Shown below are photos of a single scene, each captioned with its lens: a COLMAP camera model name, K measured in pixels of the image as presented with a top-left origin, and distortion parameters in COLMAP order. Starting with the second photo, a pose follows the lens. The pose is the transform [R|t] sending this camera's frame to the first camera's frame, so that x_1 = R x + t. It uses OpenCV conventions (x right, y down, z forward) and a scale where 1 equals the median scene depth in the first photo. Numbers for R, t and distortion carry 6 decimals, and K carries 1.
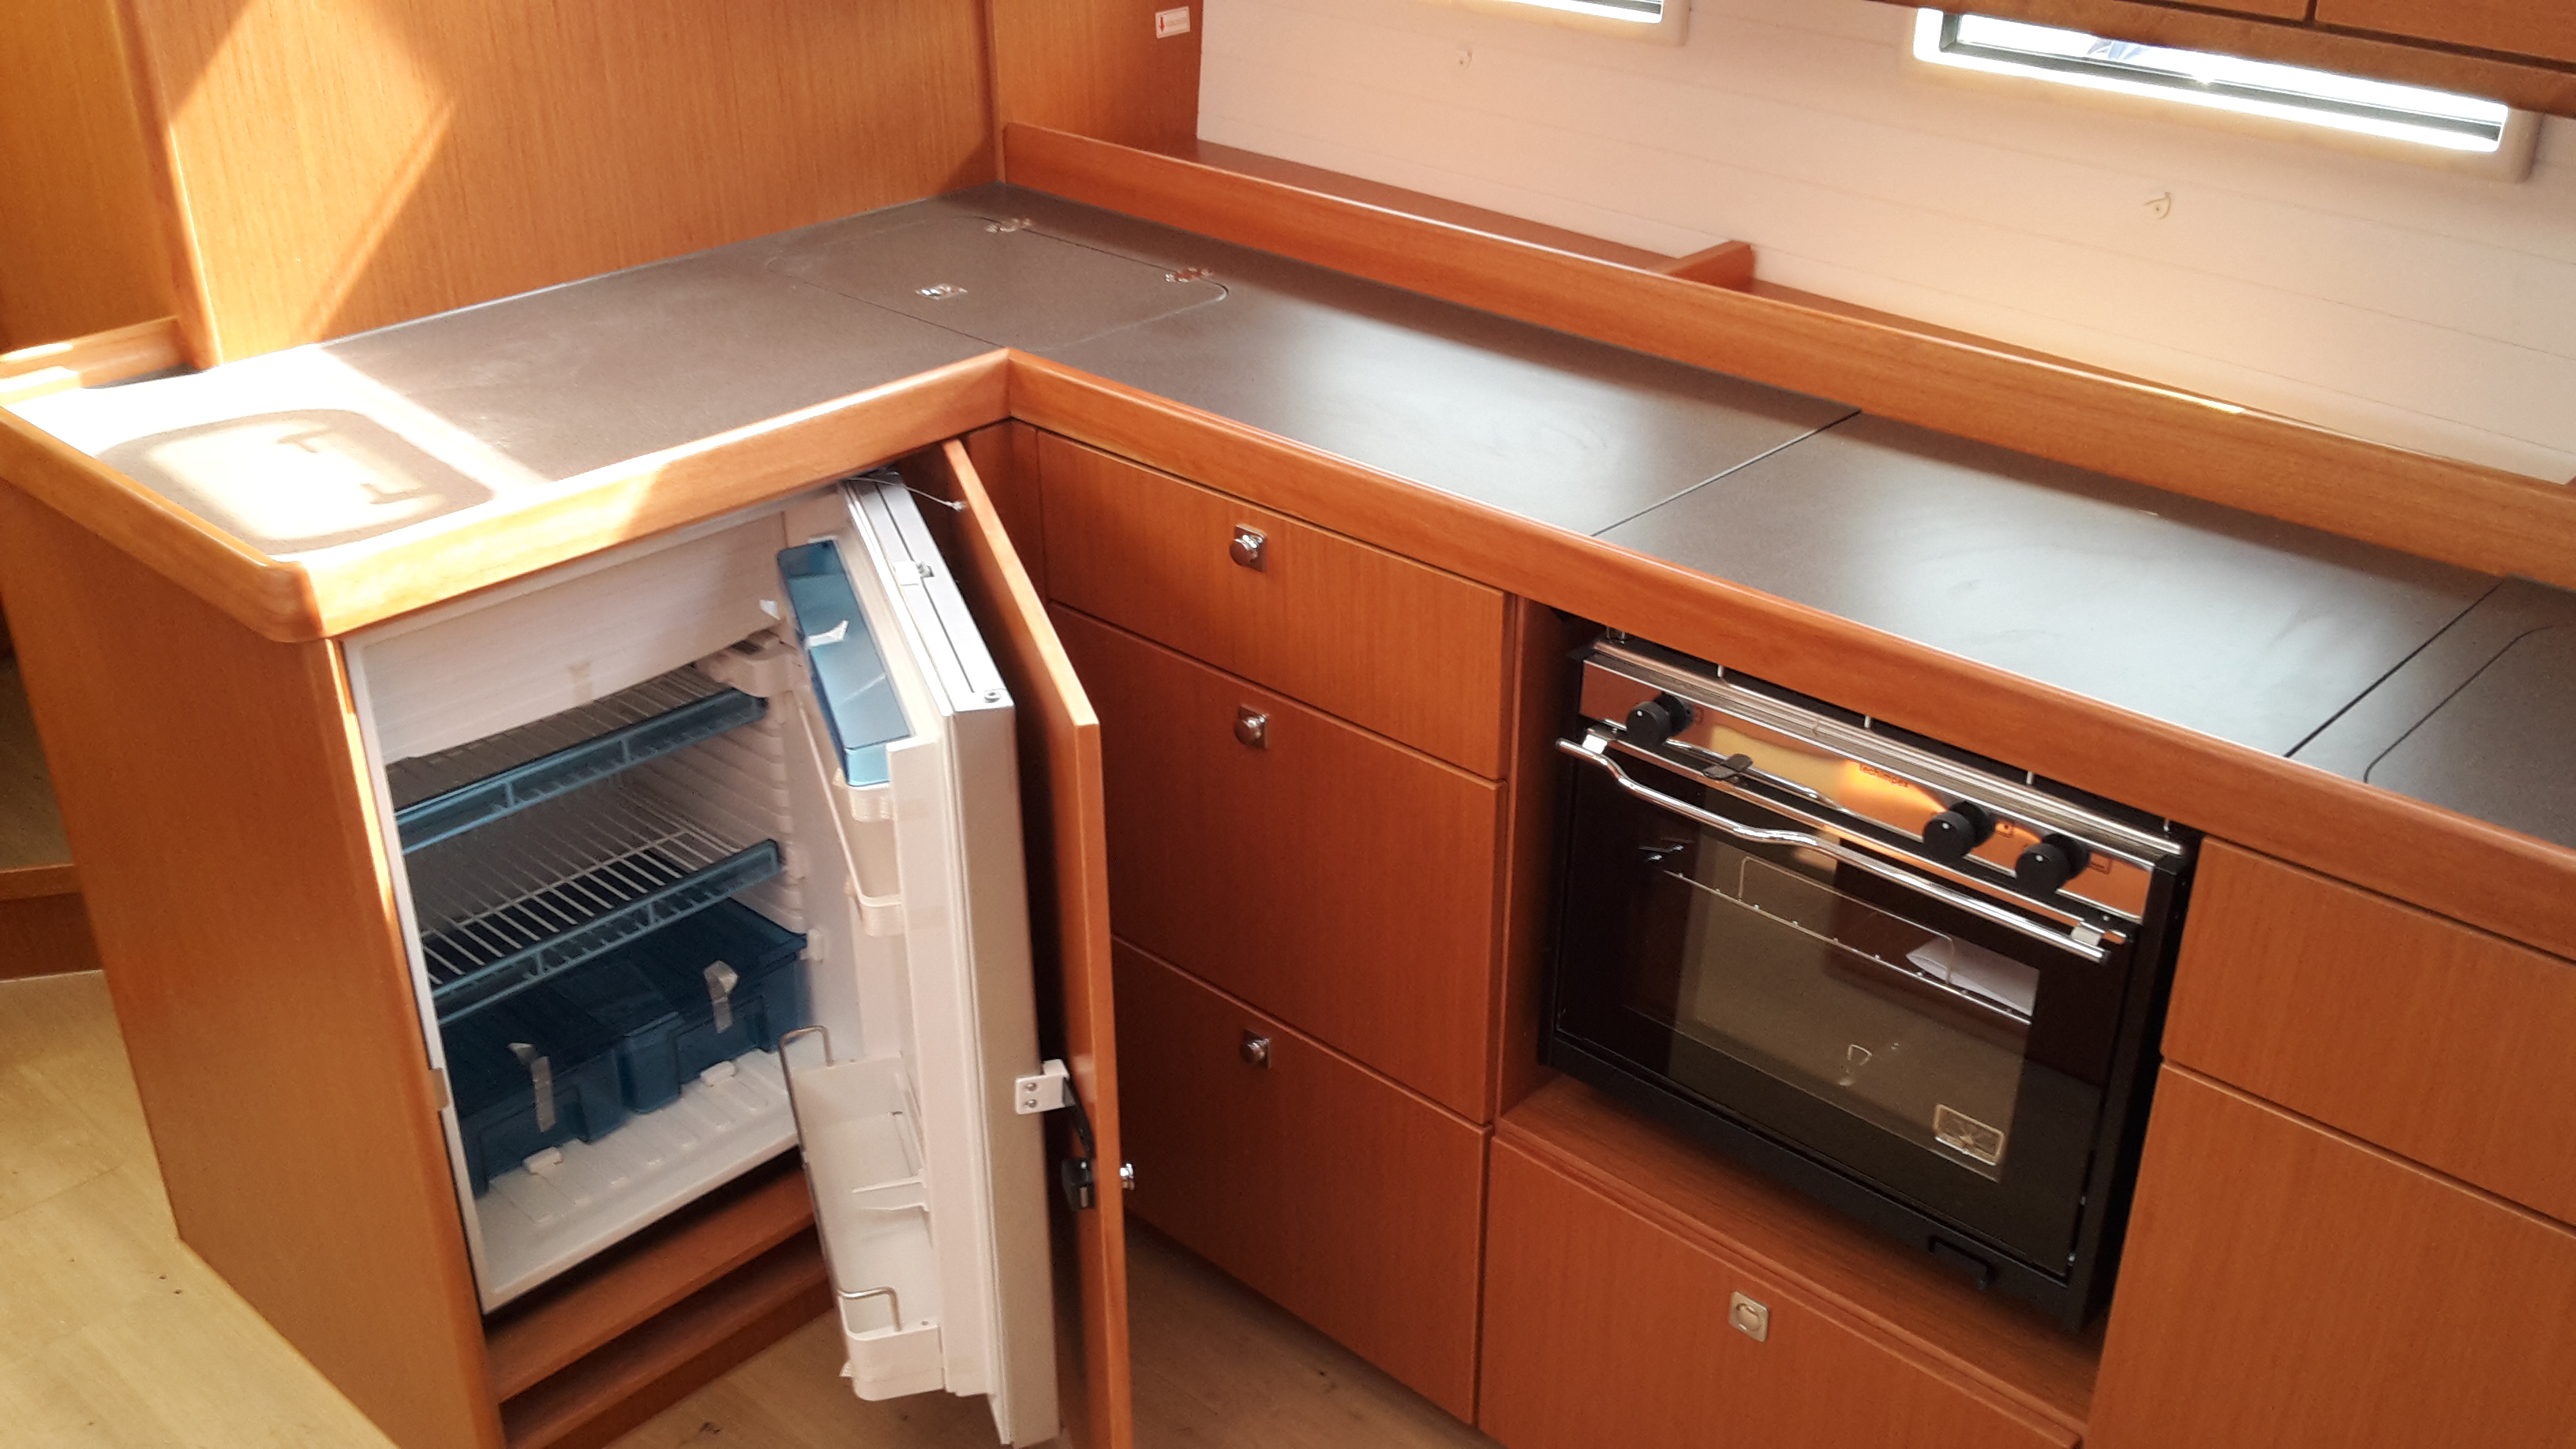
lens RADIAL K [[2414.3, 0, 1287.5], [0, 2414.3, 733.9], [0, 0, 1]] dist [0.010242, -0.003528]
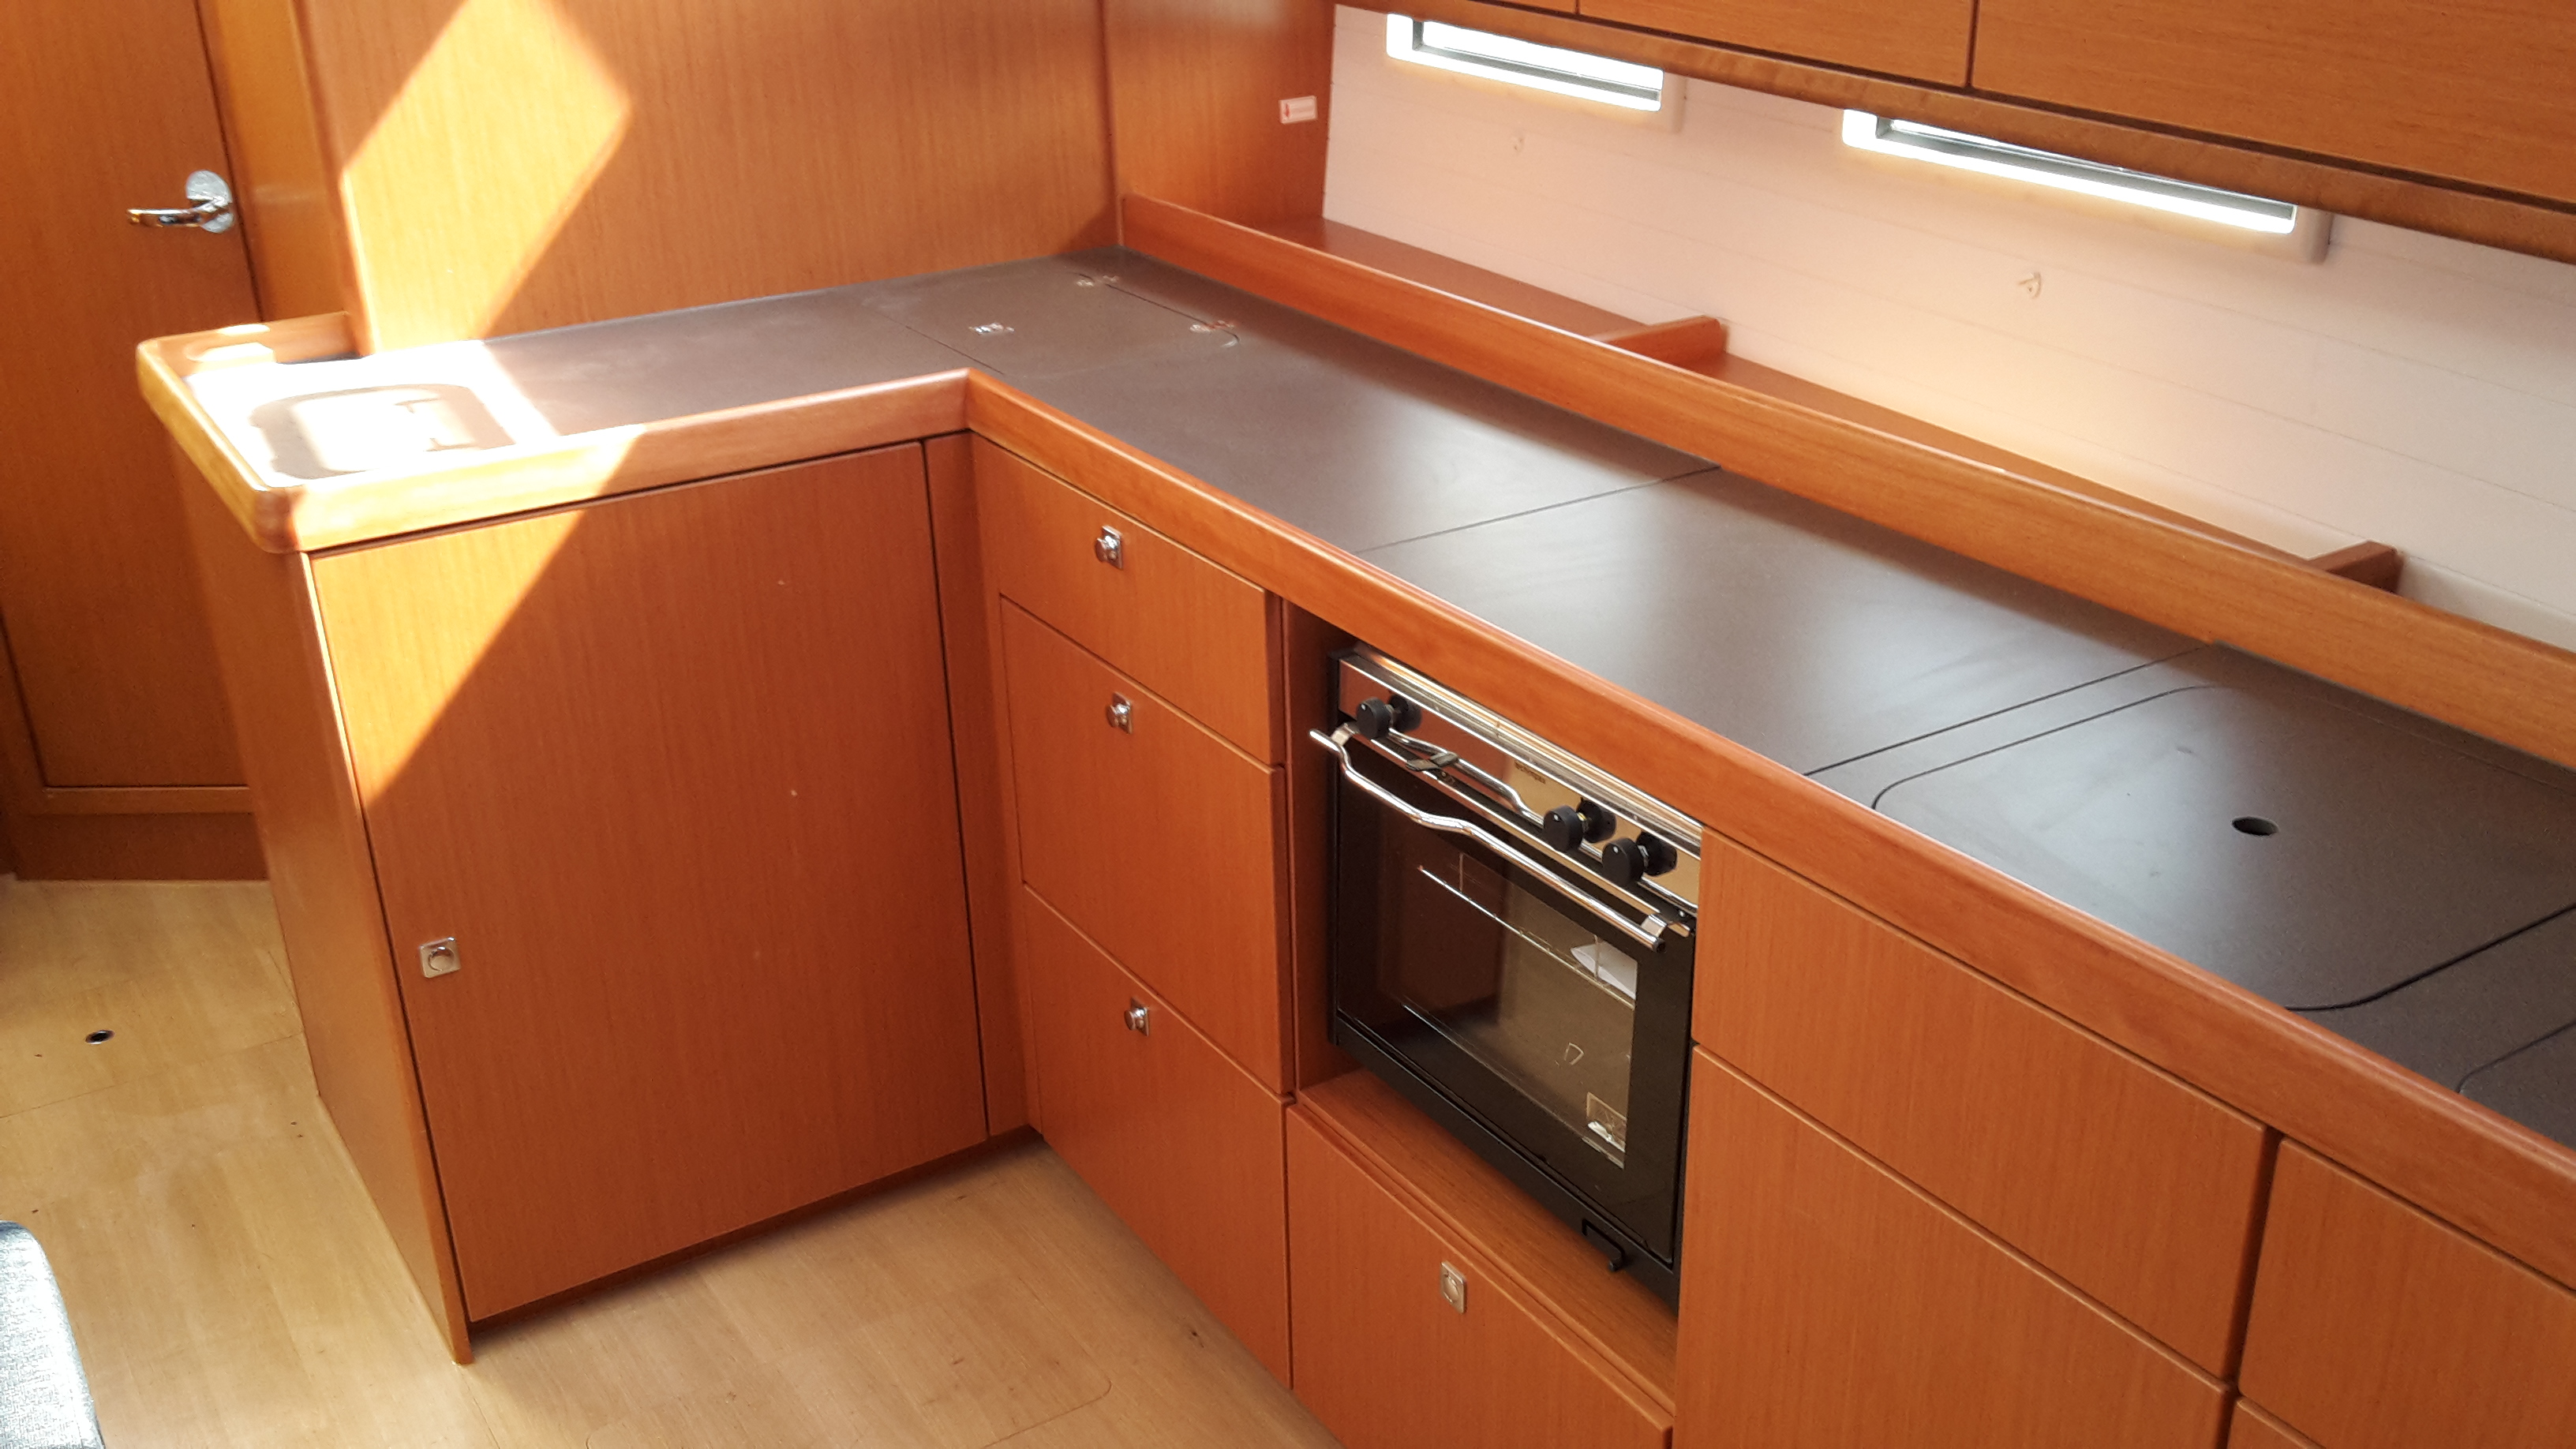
lens RADIAL K [[2387.3, 0, 1292.3], [0, 2387.3, 761.3], [0, 0, 1]] dist [-0.000300, -0.006998]
pose [[0.970162, 0.087882, -0.225970, 0.303621], [-0.097574, 0.994712, -0.032062, 0.045409], [0.221957, 0.053154, 0.973607, -0.047174]]
